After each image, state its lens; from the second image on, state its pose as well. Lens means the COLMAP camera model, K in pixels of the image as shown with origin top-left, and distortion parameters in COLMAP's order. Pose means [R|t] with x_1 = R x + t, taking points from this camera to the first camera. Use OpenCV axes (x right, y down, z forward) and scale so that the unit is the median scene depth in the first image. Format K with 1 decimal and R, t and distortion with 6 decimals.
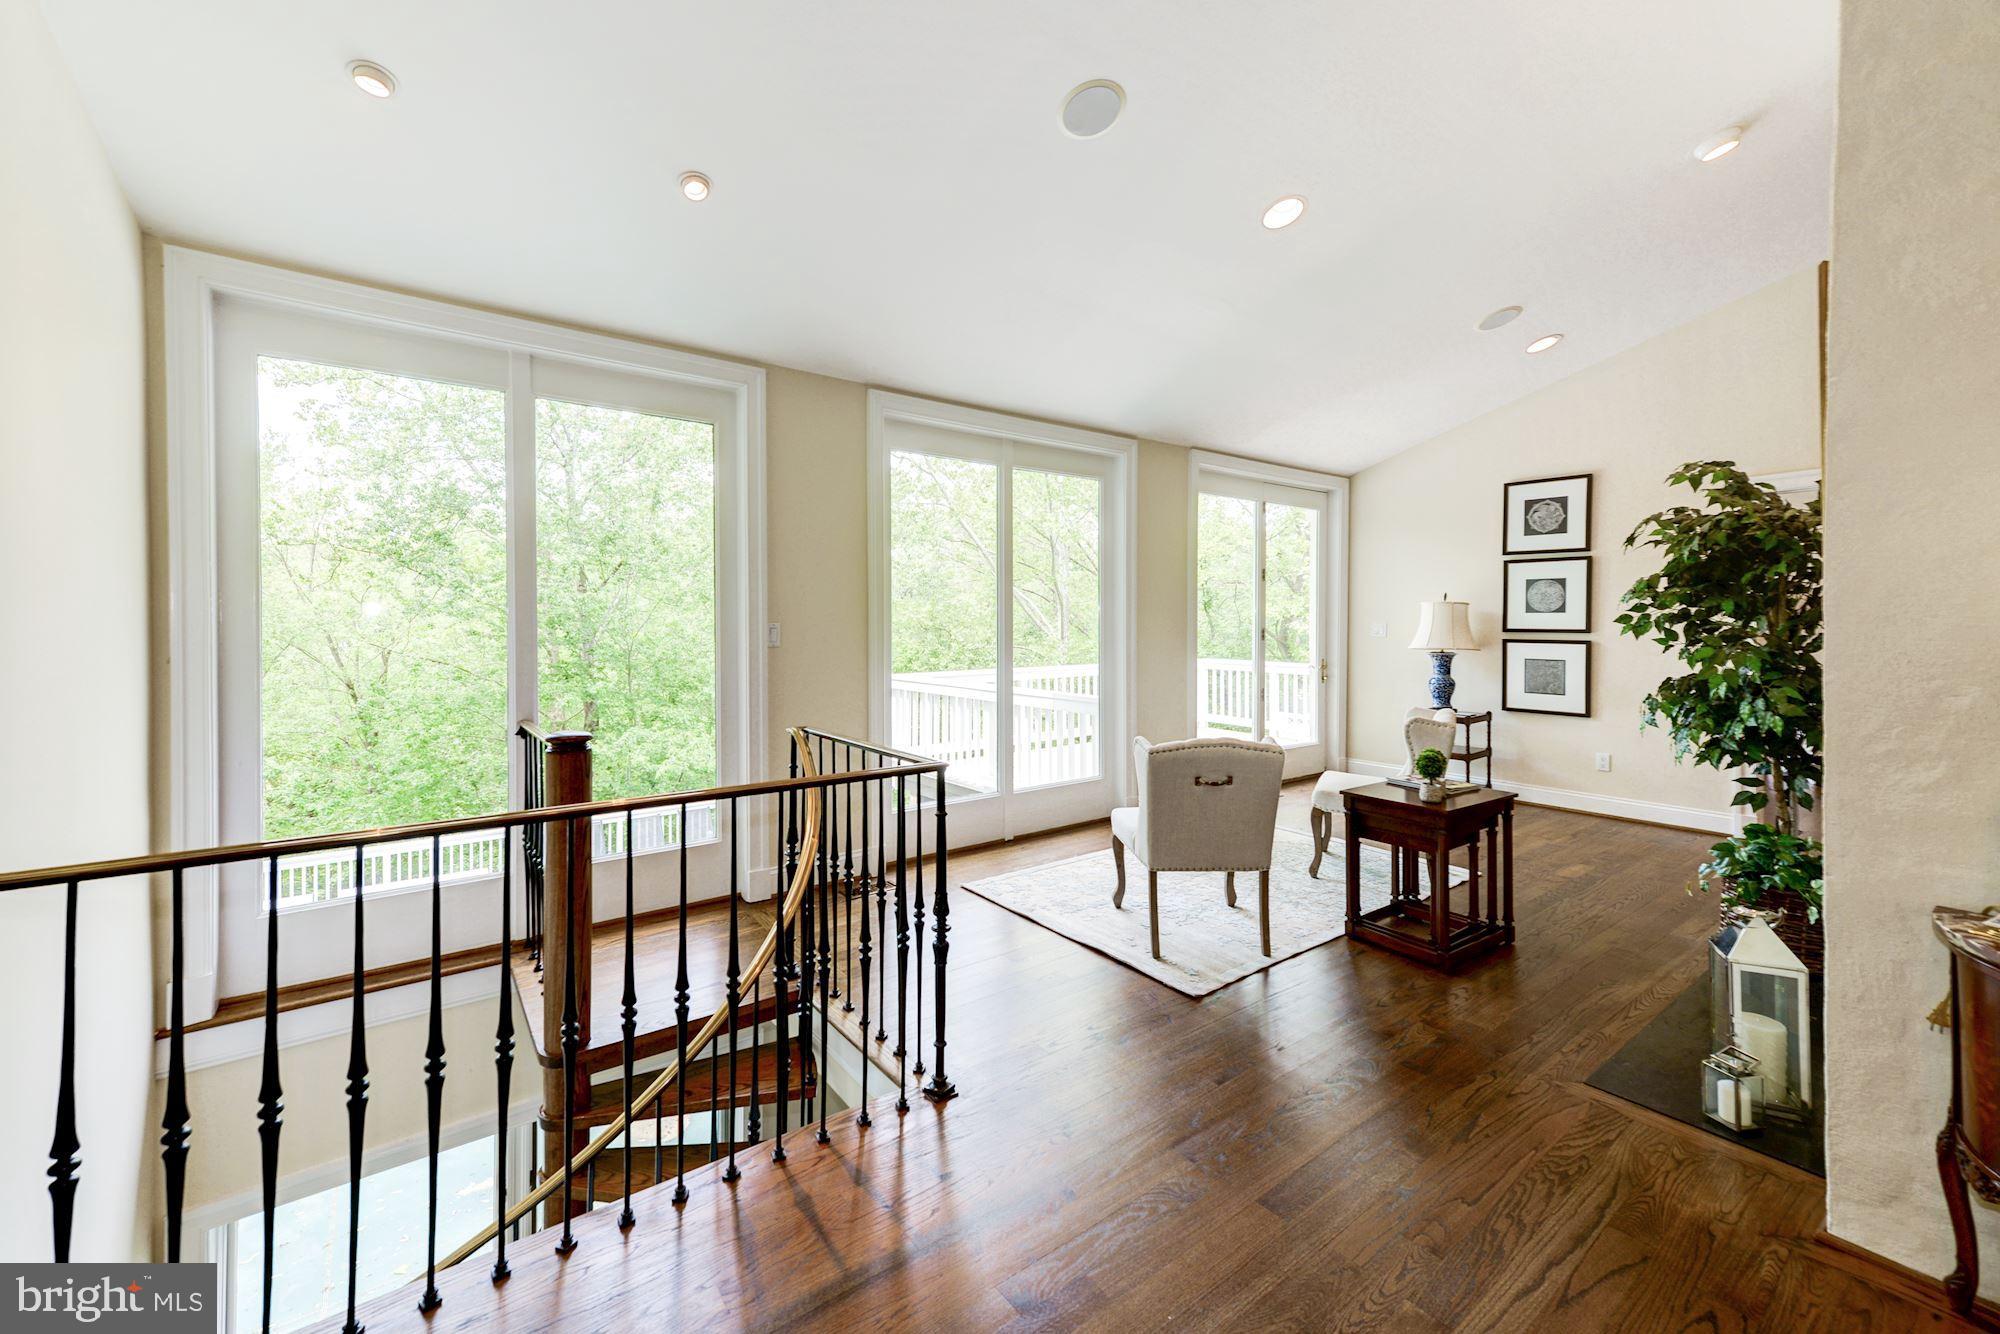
lens RADIAL K [[811.6, 0, 981.3], [0, 811.6, 616.2], [0, 0, 1]] dist [0.009304, 0.001533]
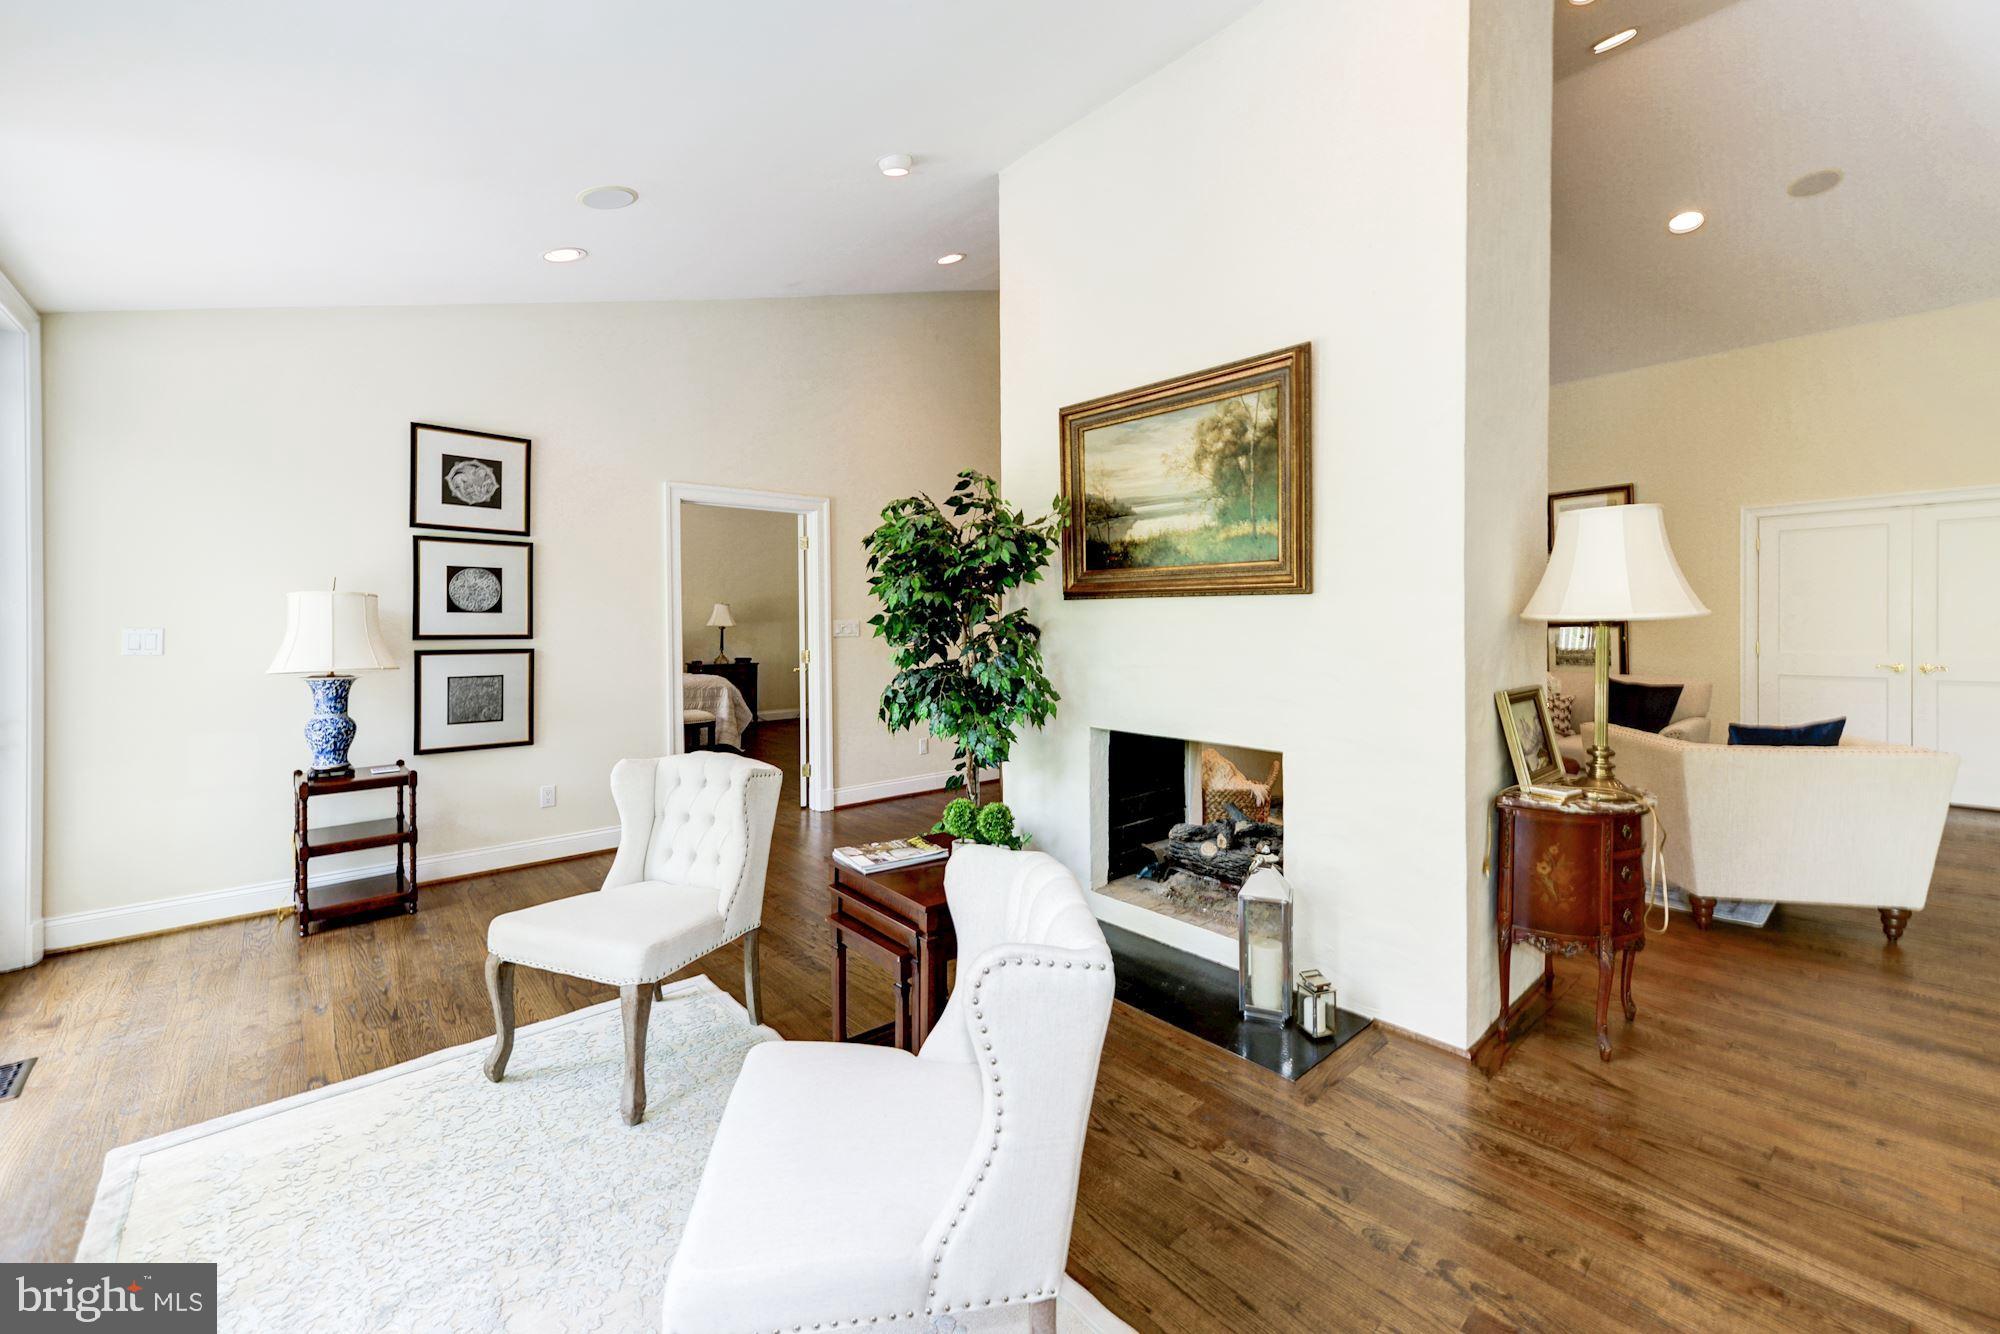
lens RADIAL K [[811.6, 0, 1007.1], [0, 811.6, 627.2], [0, 0, 1]] dist [0.009304, 0.001533]
pose [[-0.096686, -0.005683, 0.995299, -0.089787], [-0.001951, 0.999983, 0.005520, 0.003863], [-0.995313, -0.001408, -0.096695, 0.595060]]
